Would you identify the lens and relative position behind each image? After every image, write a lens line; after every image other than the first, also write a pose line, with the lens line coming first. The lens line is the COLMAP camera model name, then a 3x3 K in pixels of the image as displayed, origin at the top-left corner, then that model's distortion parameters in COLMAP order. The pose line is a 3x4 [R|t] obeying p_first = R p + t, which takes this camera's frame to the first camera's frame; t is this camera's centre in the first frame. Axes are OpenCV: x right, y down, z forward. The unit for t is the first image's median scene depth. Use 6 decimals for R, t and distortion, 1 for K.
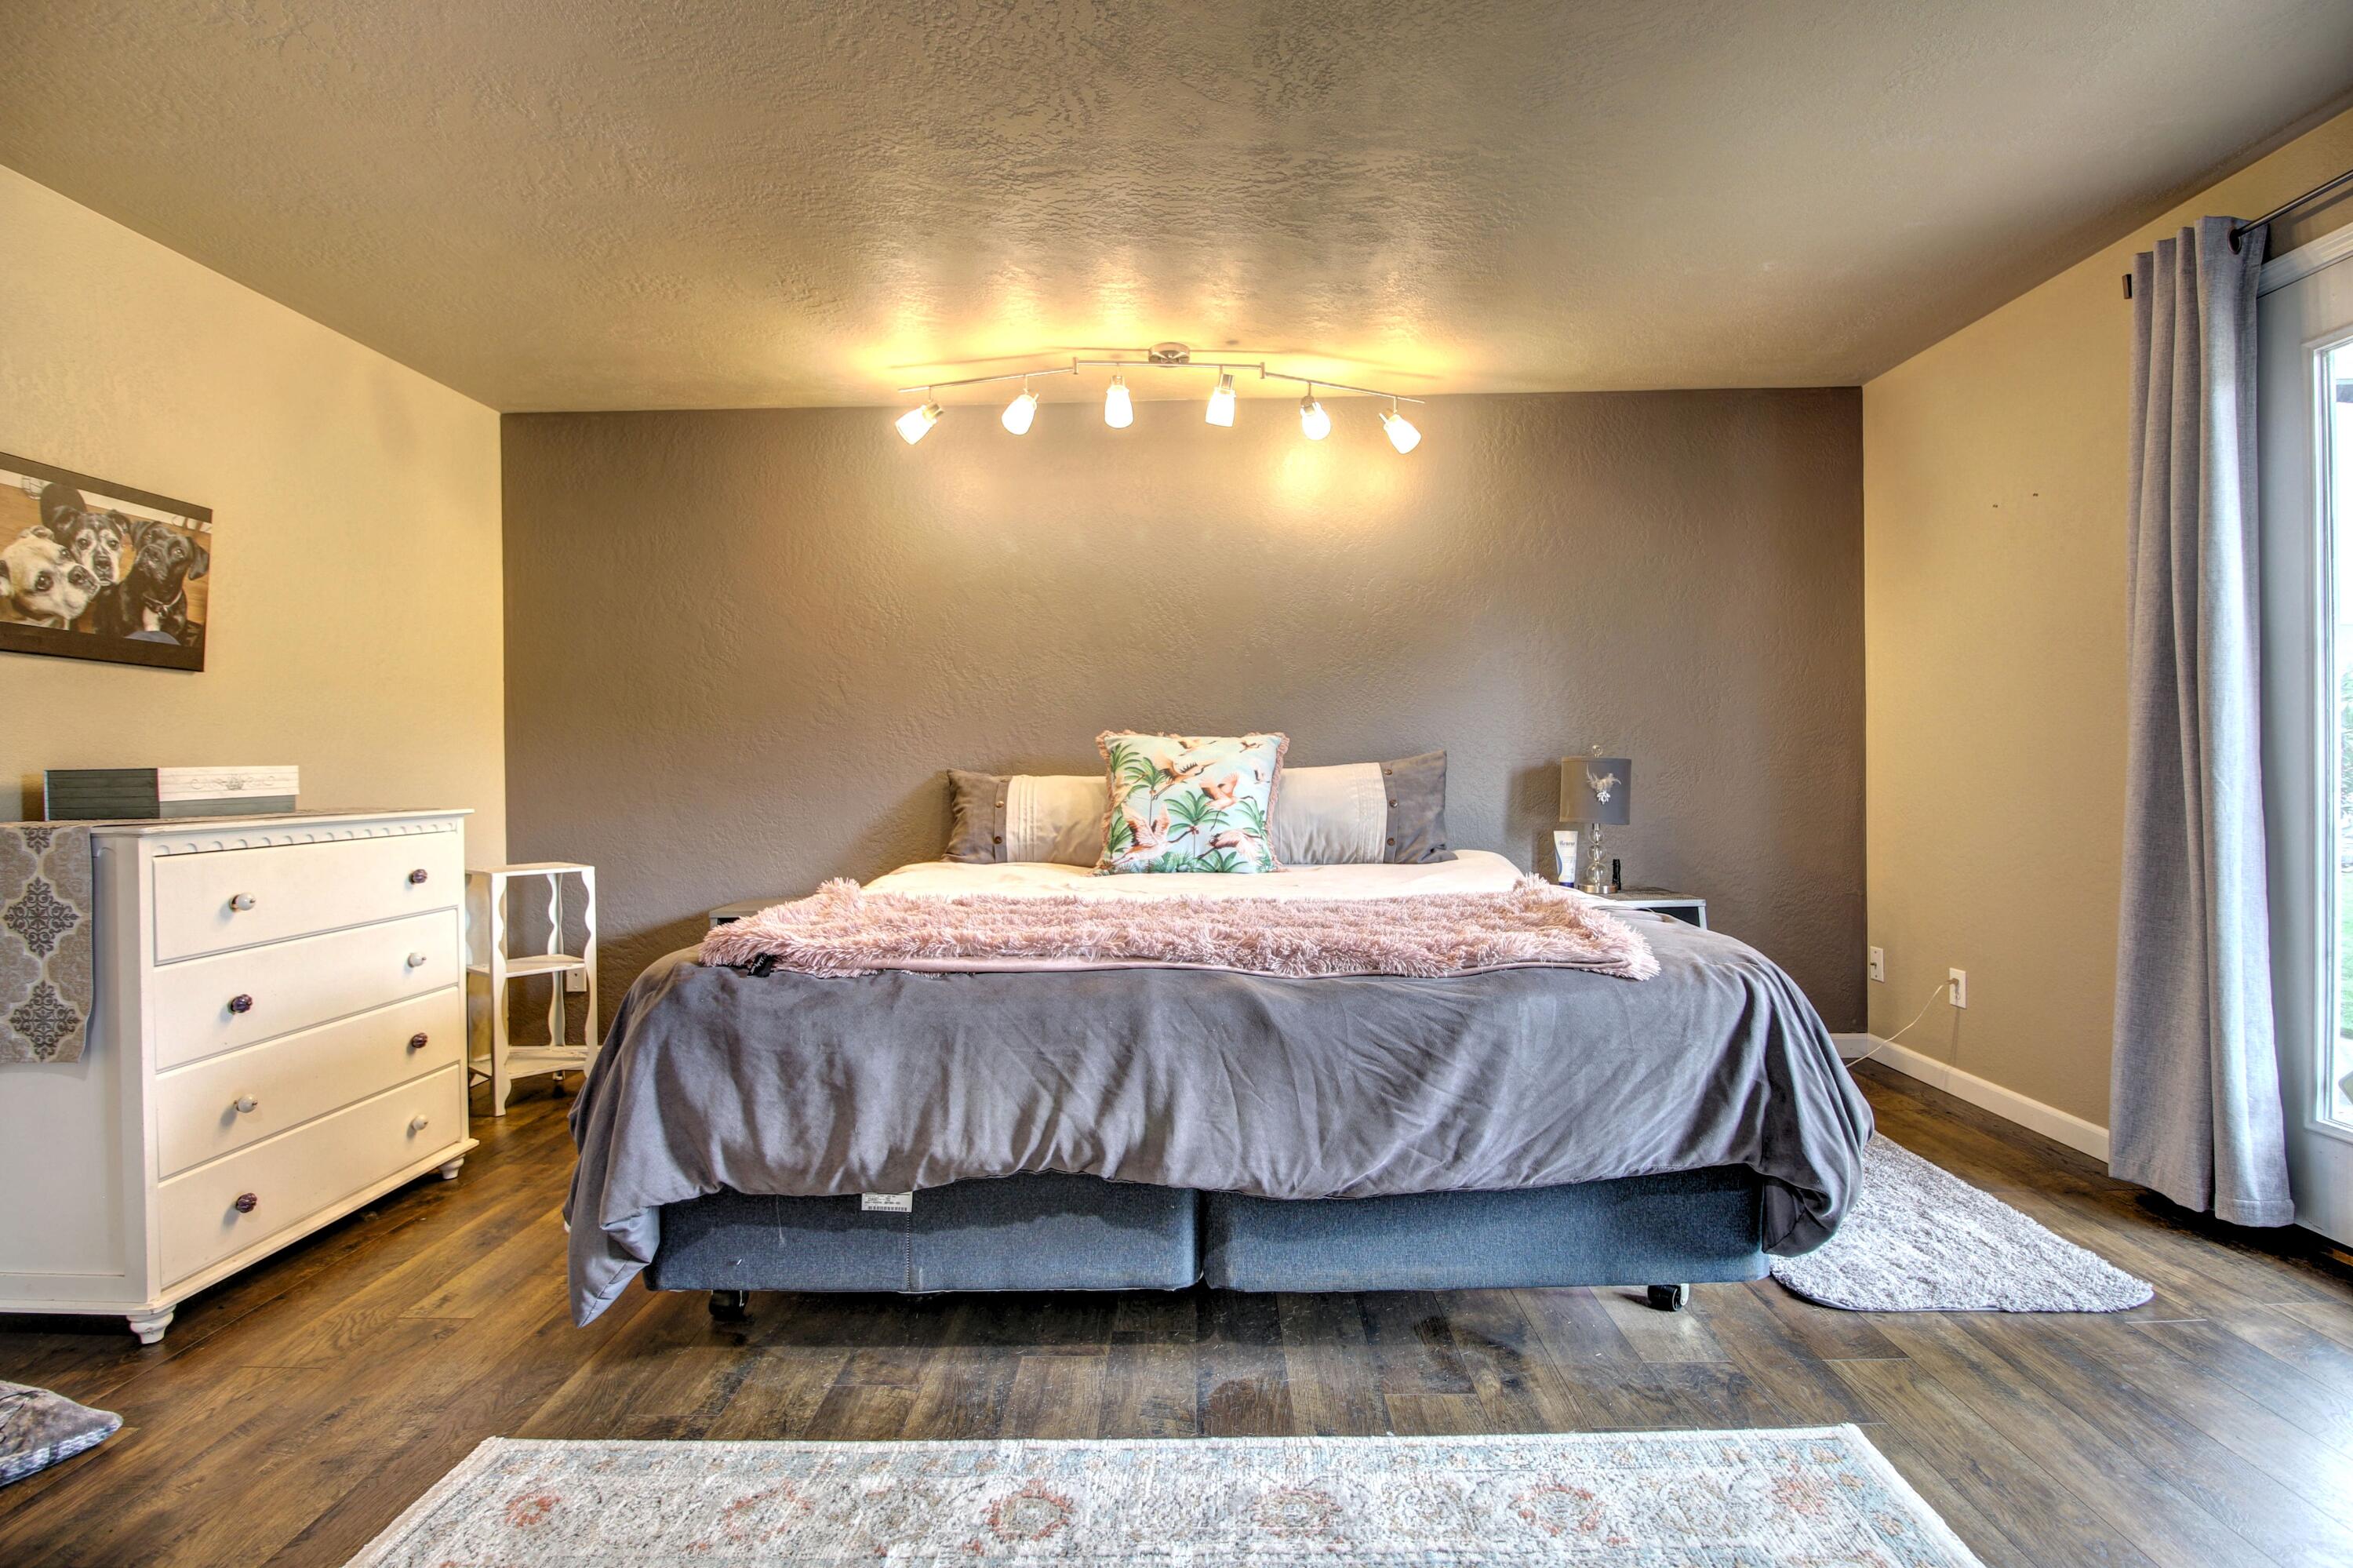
lens RADIAL K [[1088.4, 0, 1182.7], [0, 1088.4, 770.7], [0, 0, 1]] dist [-0.011285, -0.006093]
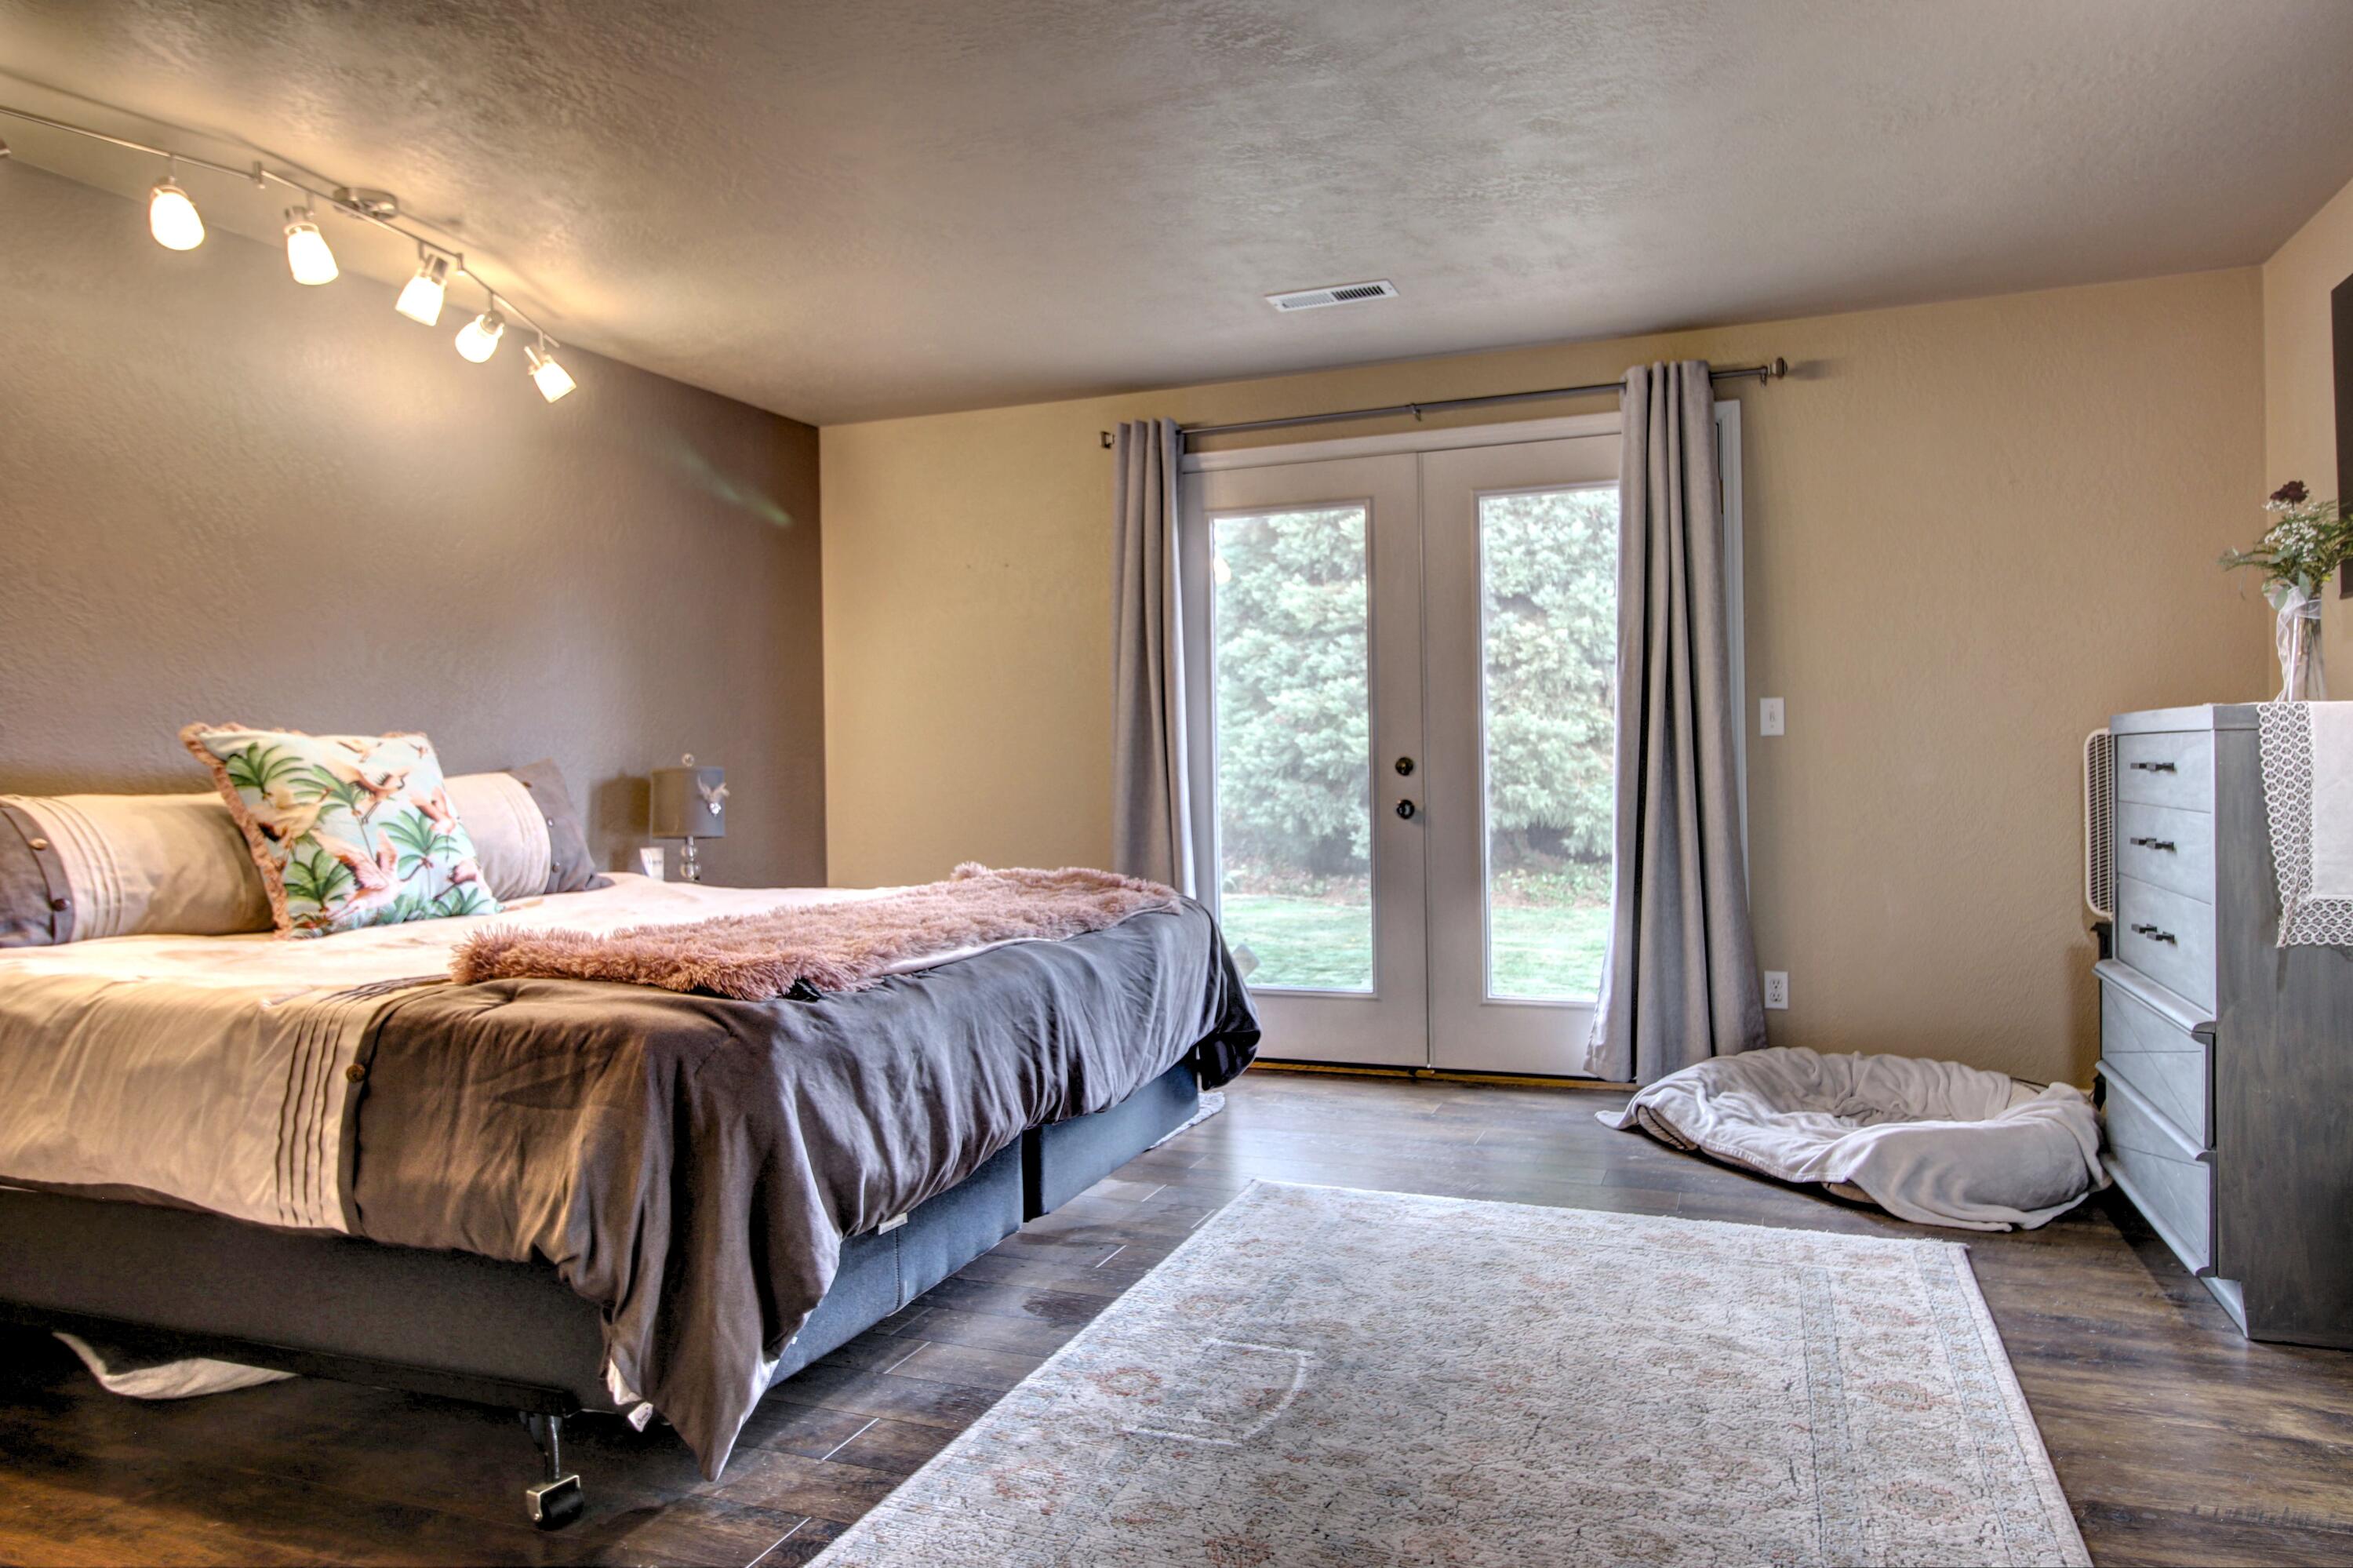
lens RADIAL K [[1530.7, 0, 1178.2], [0, 1530.7, 779.1], [0, 0, 1]] dist [0.006920, 0.002240]
pose [[0.344231, -0.003432, 0.938879, -0.794730], [0.017071, 0.999851, -0.002604, 0.009242], [-0.938730, 0.016924, 0.344238, 0.159120]]
